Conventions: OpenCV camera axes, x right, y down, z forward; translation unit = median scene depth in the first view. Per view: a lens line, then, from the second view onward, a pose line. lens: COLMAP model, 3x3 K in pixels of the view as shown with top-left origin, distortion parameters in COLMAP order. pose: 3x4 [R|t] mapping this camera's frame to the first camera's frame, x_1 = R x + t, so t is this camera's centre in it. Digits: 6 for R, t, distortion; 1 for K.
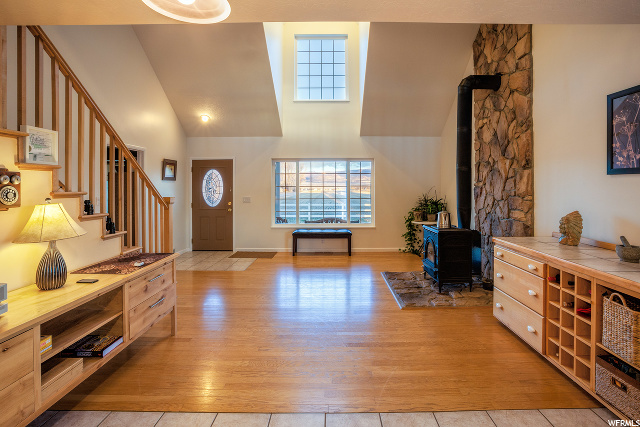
lens RADIAL K [[320.0, 0, 341.9], [0, 320.0, 185.0], [0, 0, 1]] dist [-0.041659, 0.002587]
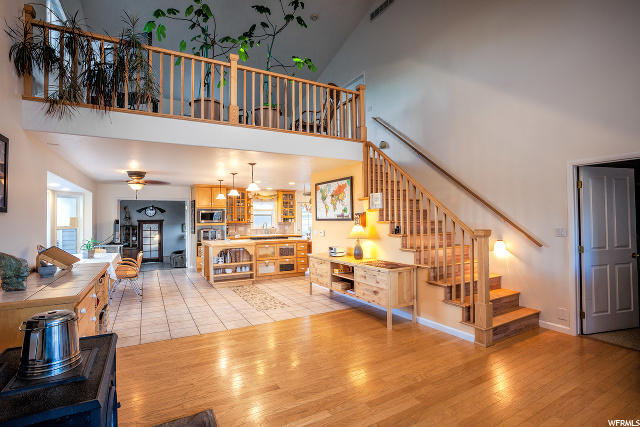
lens RADIAL K [[320.0, 0, 317.7], [0, 320.0, 215.7], [0, 0, 1]] dist [-0.041659, 0.002587]
pose [[-0.893759, 0.006577, -0.448499, 0.275912], [0.012927, 0.999855, -0.011099, 0.002361], [0.448360, -0.015718, -0.893715, 1.659883]]
